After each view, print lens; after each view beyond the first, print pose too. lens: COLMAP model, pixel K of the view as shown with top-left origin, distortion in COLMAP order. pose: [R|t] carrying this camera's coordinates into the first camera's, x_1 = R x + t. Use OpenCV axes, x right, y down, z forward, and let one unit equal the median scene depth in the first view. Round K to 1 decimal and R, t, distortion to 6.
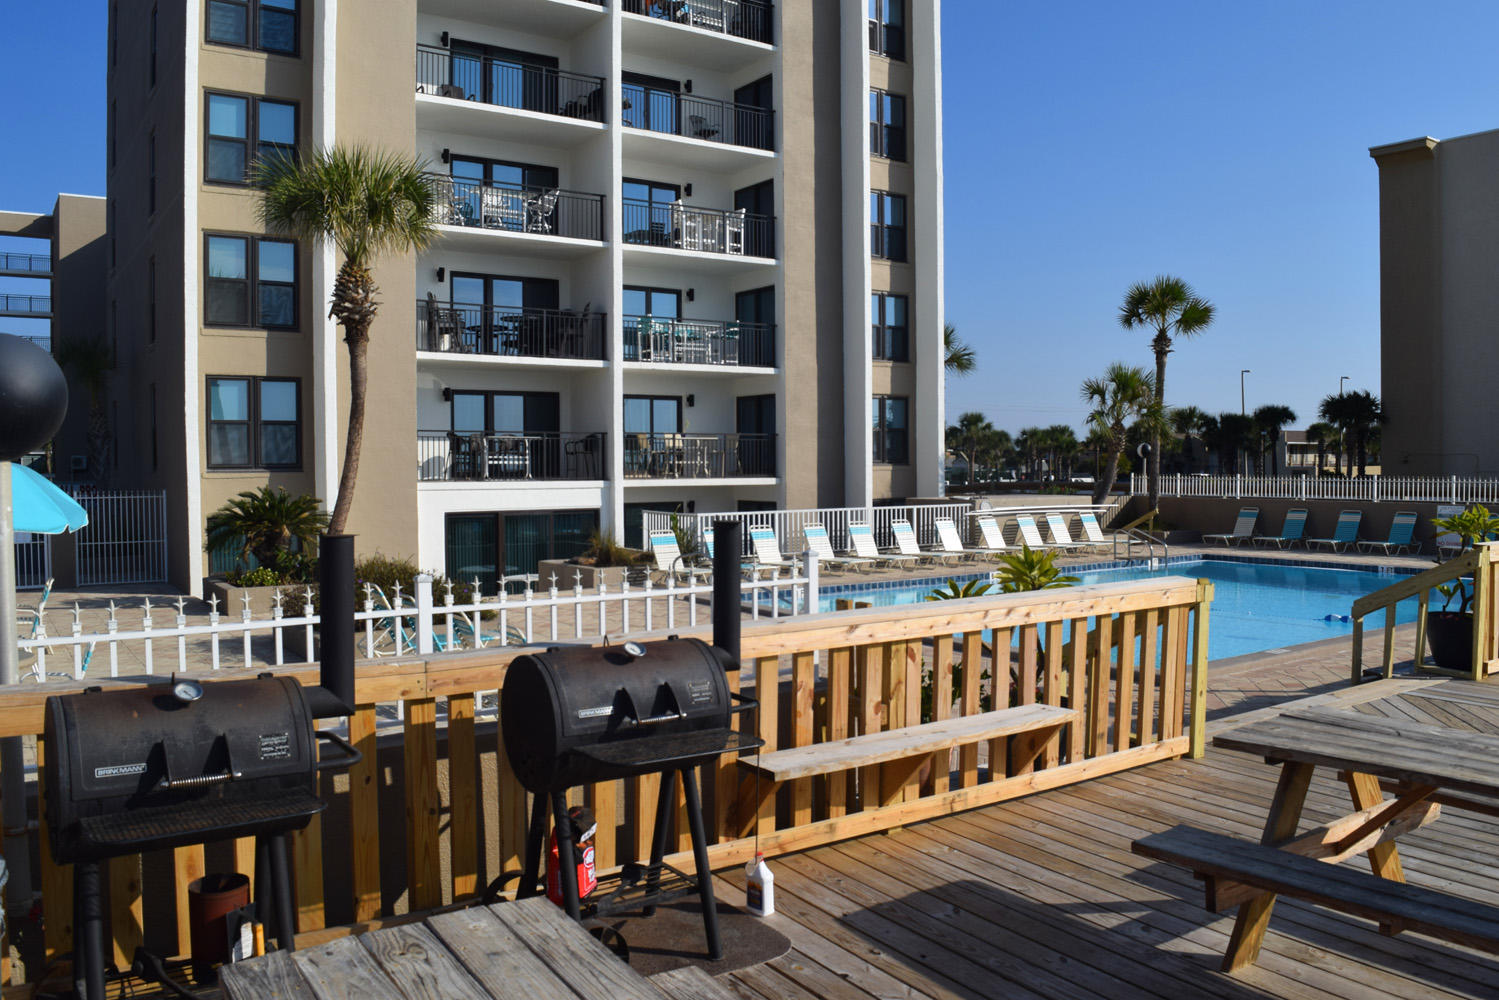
lens RADIAL K [[1169.3, 0, 749.5], [0, 1169.3, 500.0], [0, 0, 1]] dist [-0.097559, 0.019131]
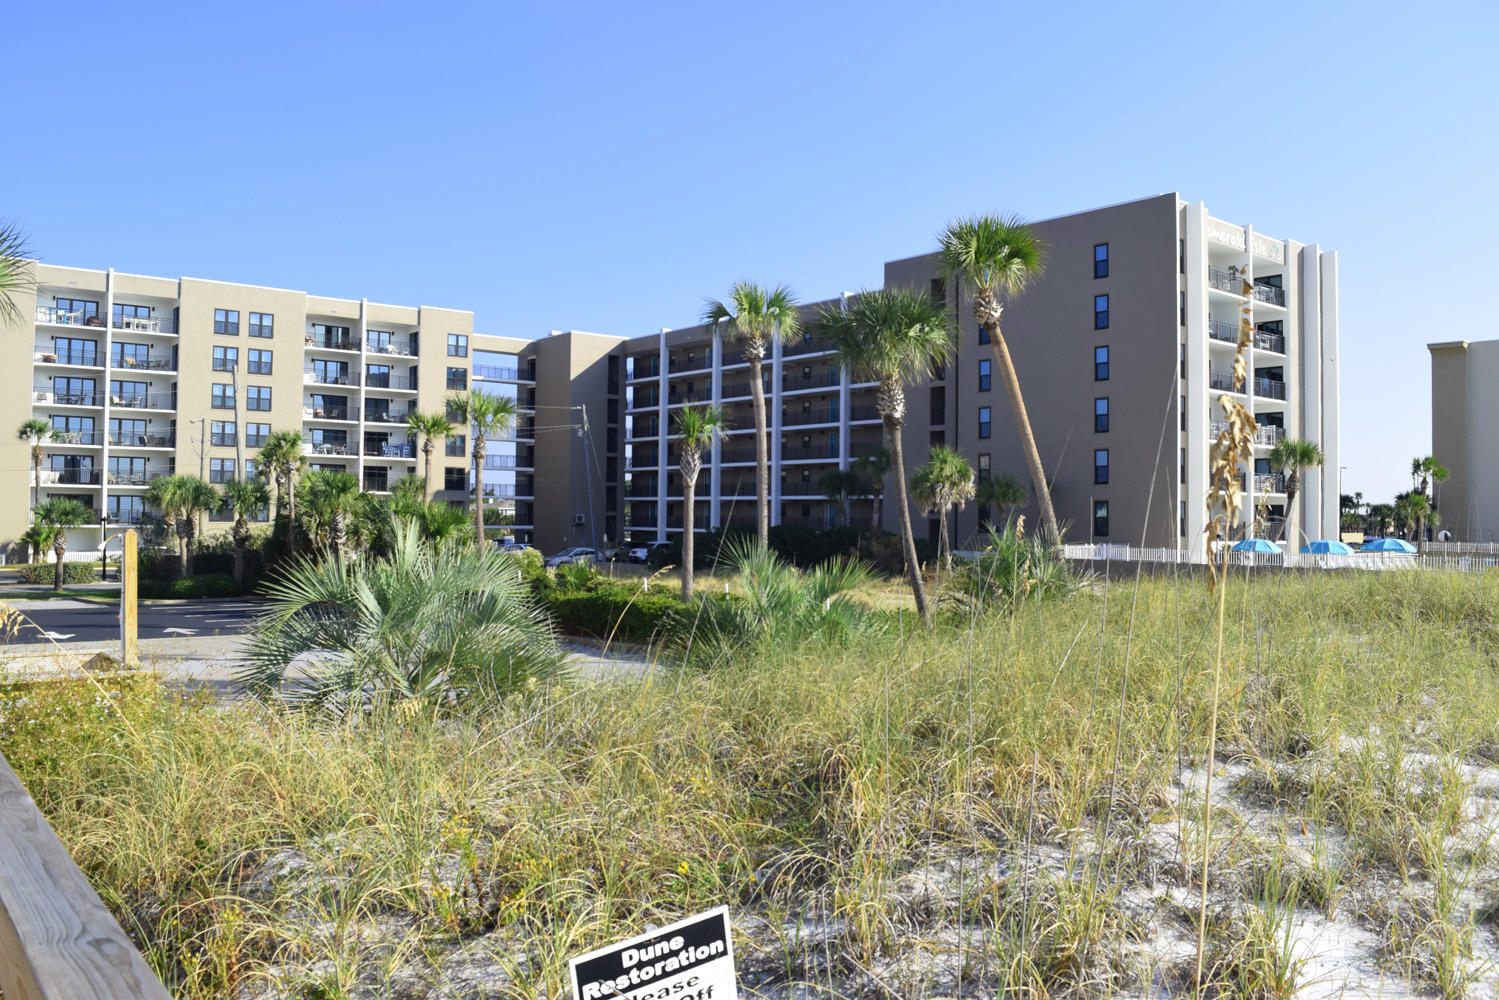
lens RADIAL K [[1169.3, 0, 749.5], [0, 1169.3, 500.0], [0, 0, 1]] dist [-0.097559, 0.019131]
pose [[0.994979, 0.018745, 0.098314, -1.242719], [-0.013898, 0.998664, -0.049761, 0.026886], [-0.099115, 0.048145, 0.993911, -1.142634]]
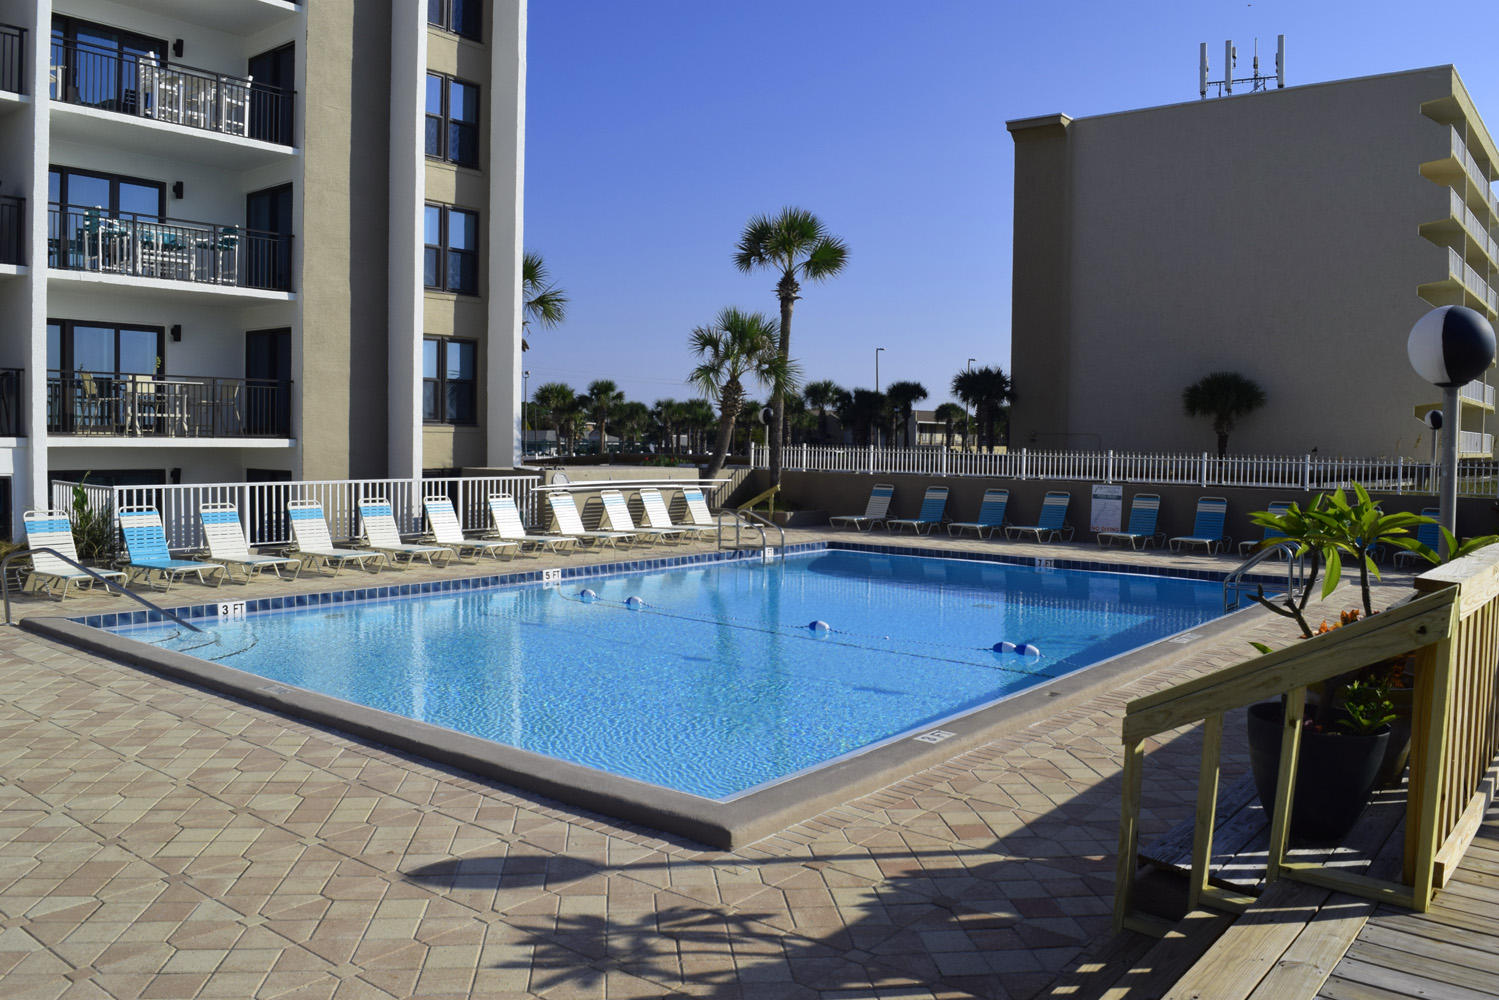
lens RADIAL K [[1169.3, 0, 749.5], [0, 1169.3, 500.0], [0, 0, 1]] dist [-0.097559, 0.019131]
pose [[0.955663, 0.005830, 0.294405, 0.086072], [-0.012336, 0.999719, 0.020247, 0.001629], [-0.294205, -0.022981, 0.955466, 0.202884]]
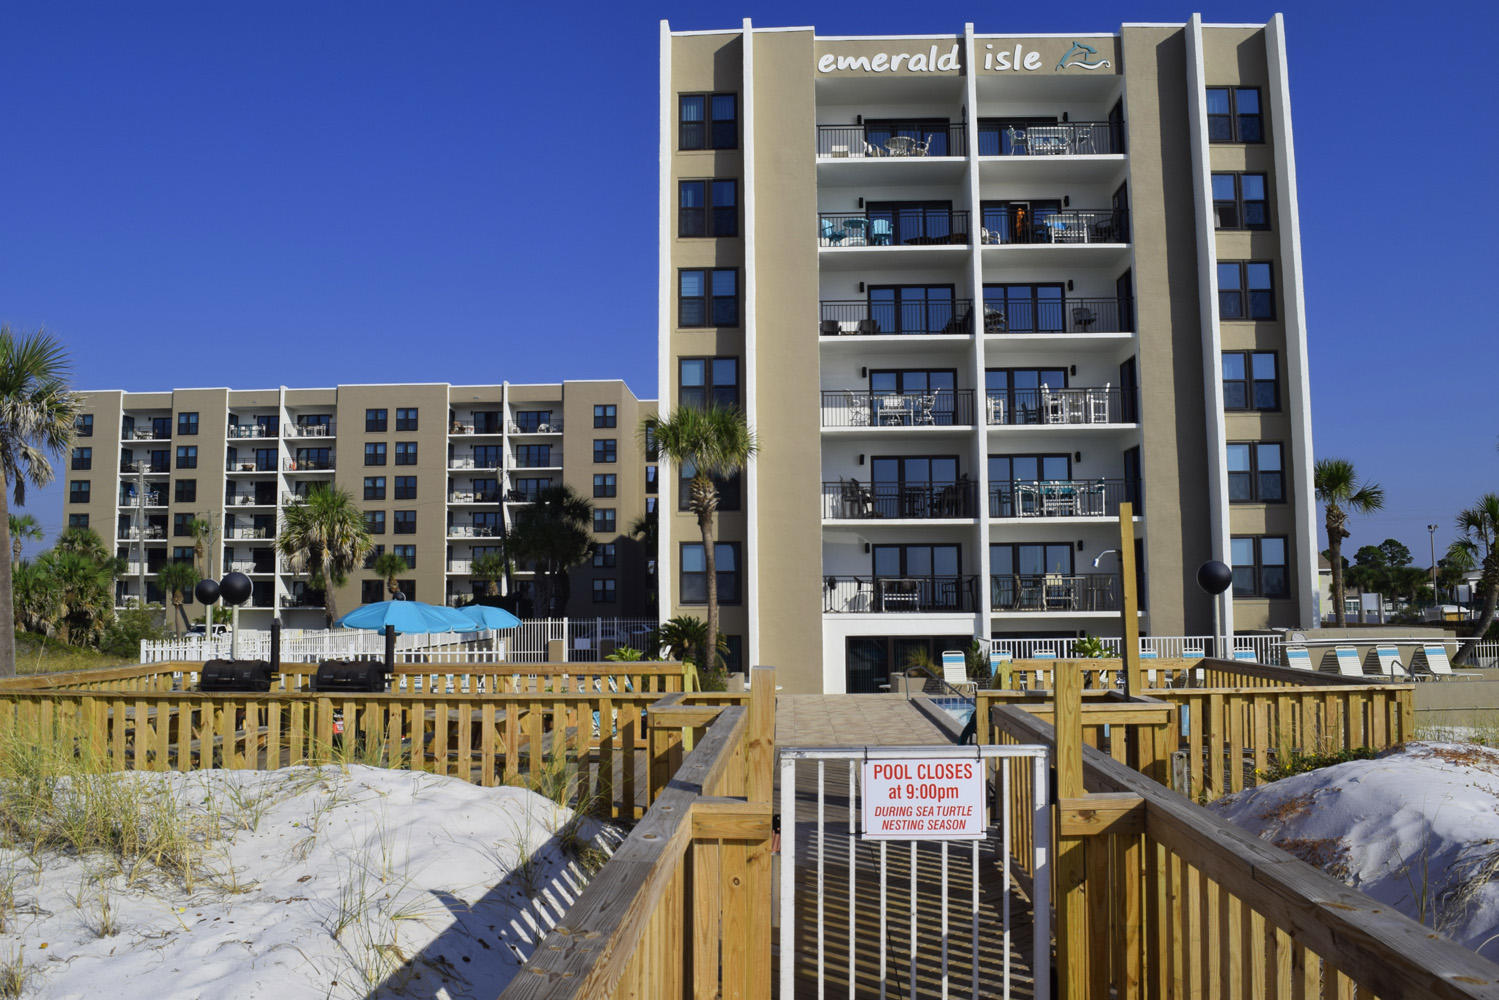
lens RADIAL K [[1169.3, 0, 749.5], [0, 1169.3, 500.0], [0, 0, 1]] dist [-0.097559, 0.019131]
pose [[0.803670, -0.049206, -0.593037, 0.386058], [-0.017482, 0.994193, -0.106182, -0.000205], [0.594818, 0.095703, 0.798143, -0.146008]]
